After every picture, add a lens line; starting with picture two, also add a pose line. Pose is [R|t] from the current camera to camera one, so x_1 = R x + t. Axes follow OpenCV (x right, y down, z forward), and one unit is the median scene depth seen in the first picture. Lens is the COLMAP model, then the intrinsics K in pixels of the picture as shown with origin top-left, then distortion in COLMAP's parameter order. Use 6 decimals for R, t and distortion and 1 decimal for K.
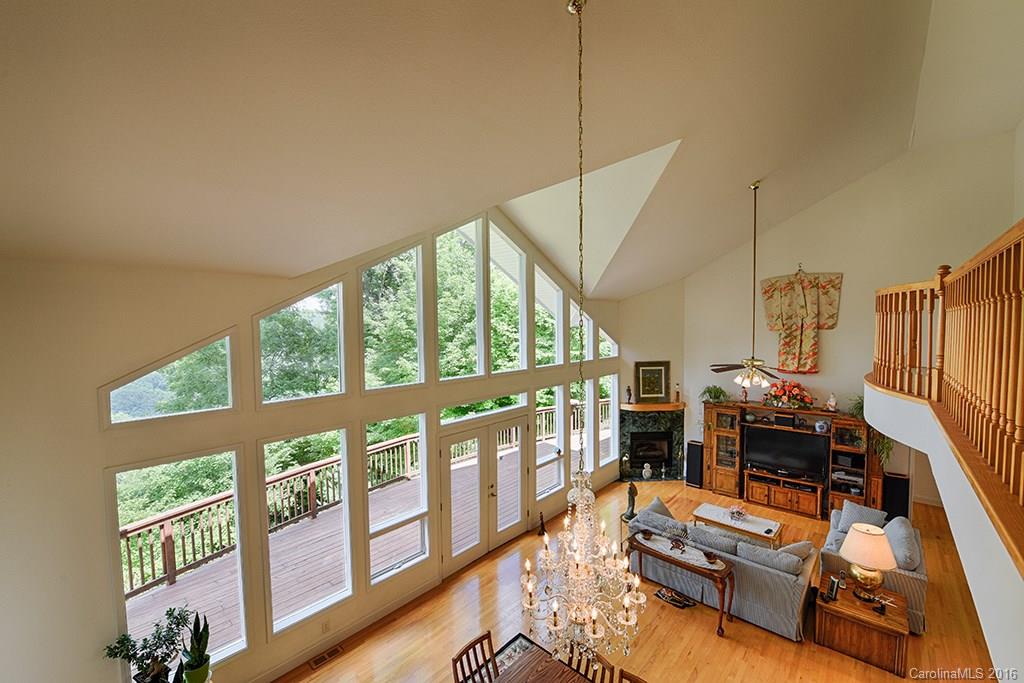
lens RADIAL K [[407.6, 0, 509.8], [0, 407.6, 343.7], [0, 0, 1]] dist [-0.015403, -0.002487]
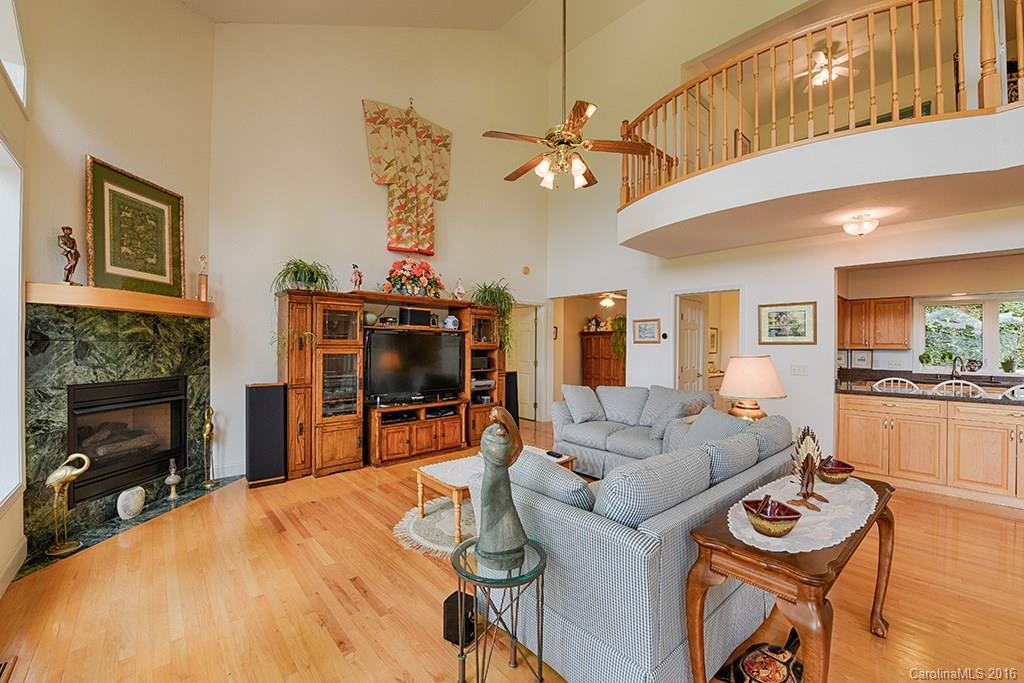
lens RADIAL K [[407.6, 0, 509.8], [0, 407.6, 343.7], [0, 0, 1]] dist [-0.015403, -0.002487]
pose [[0.101020, 0.017511, 0.994730, 0.042848], [0.038600, 0.999023, -0.021507, 0.239152], [-0.994135, 0.040570, 0.100245, 0.749143]]
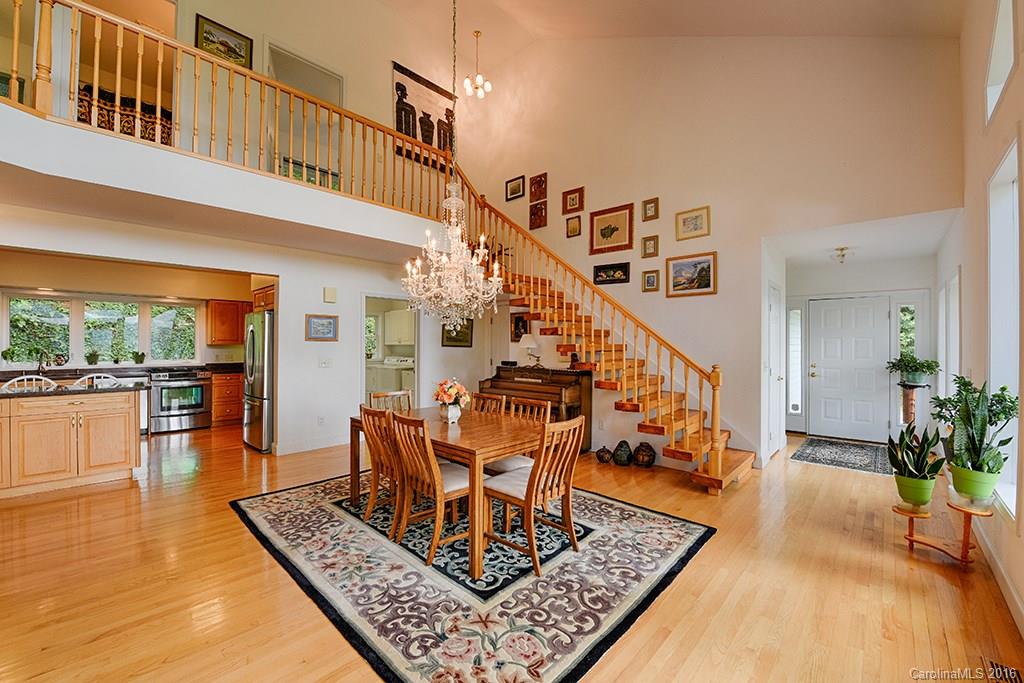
lens RADIAL K [[407.6, 0, 509.8], [0, 407.6, 343.7], [0, 0, 1]] dist [-0.015403, -0.002487]
pose [[-0.999926, 0.007643, 0.009447, -0.001430], [0.008028, 0.999110, 0.041416, 0.241072], [-0.009122, 0.041489, -0.999097, 0.723243]]
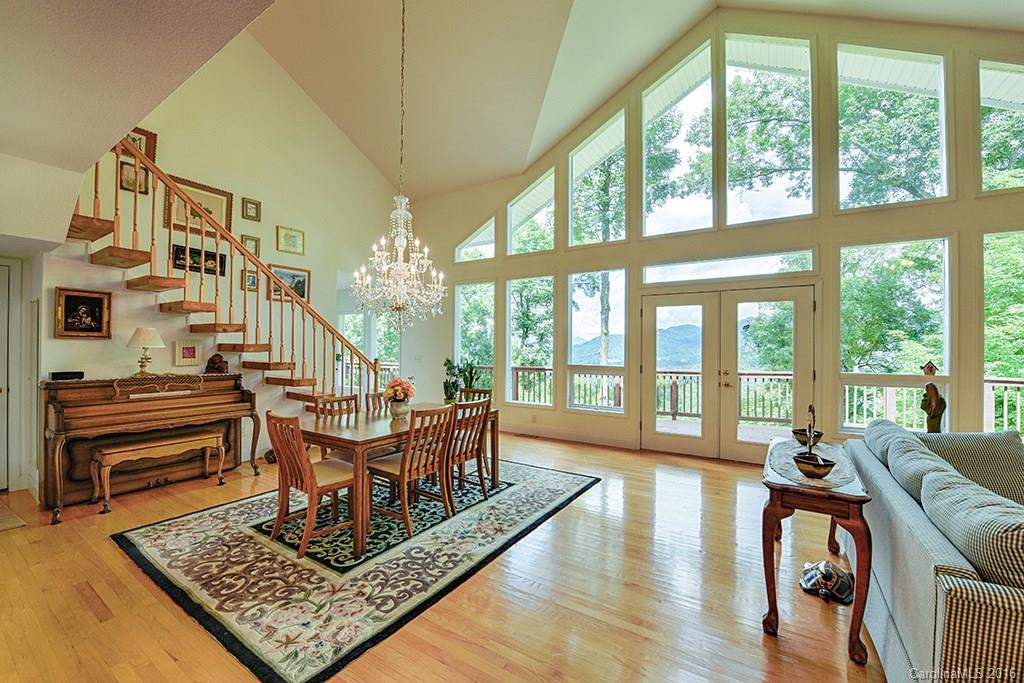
lens RADIAL K [[407.6, 0, 509.8], [0, 407.6, 343.7], [0, 0, 1]] dist [-0.015403, -0.002487]
pose [[0.168836, 0.006606, -0.985622, 0.501498], [-0.053815, 0.998548, -0.002526, 0.250535], [0.984174, 0.053468, 0.168946, 0.367384]]
